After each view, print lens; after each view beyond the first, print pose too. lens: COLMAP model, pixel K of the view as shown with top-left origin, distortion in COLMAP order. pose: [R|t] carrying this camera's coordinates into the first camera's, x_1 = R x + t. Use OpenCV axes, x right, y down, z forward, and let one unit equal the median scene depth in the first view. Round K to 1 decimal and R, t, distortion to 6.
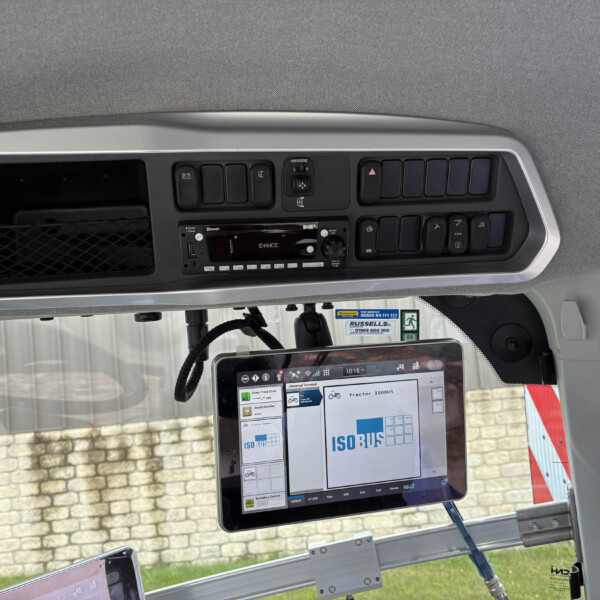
lens RADIAL K [[589.6, 0, 298.1], [0, 589.6, 291.3], [0, 0, 1]] dist [0.140678, -0.286996]
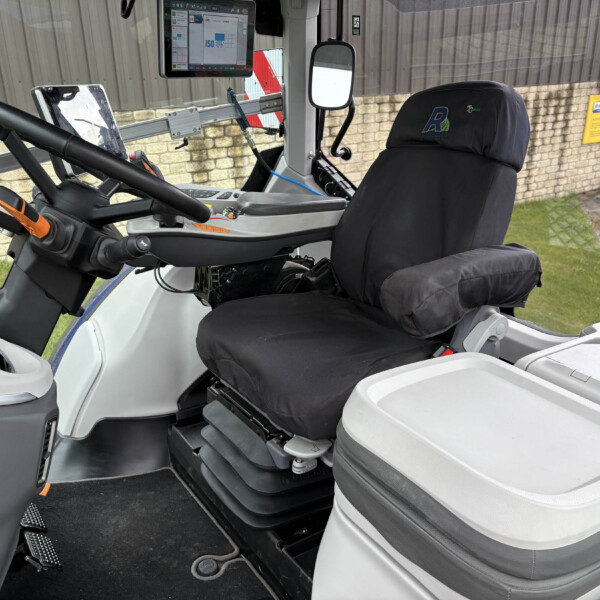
lens RADIAL K [[602.7, 0, 296.5], [0, 602.7, 302.1], [0, 0, 1]] dist [0.063661, -0.113540]
pose [[0.840651, -0.132885, 0.525021, -1.003134], [-0.102342, 0.912985, 0.394948, 0.210717], [-0.531819, -0.385746, 0.753902, -1.308104]]
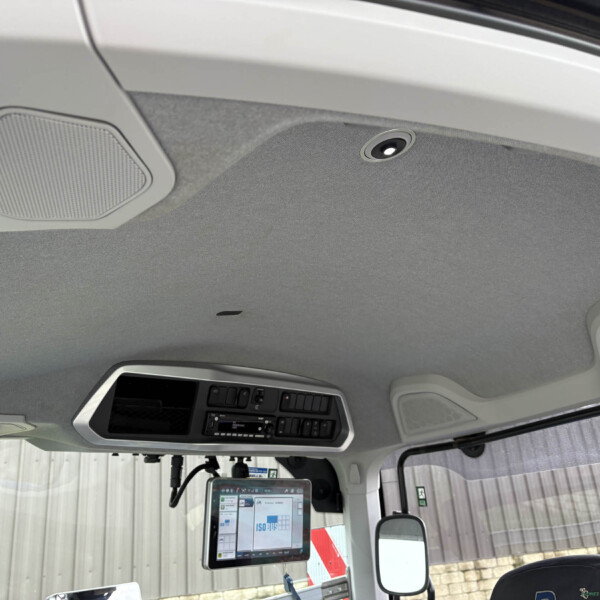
lens RADIAL K [[602.7, 0, 296.5], [0, 602.7, 302.1], [0, 0, 1]] dist [0.063661, -0.113540]
pose [[0.899125, 0.173936, 0.401647, -0.804302], [-0.041819, 0.947589, -0.316743, 0.180613], [-0.435689, 0.267995, 0.859275, -1.078387]]
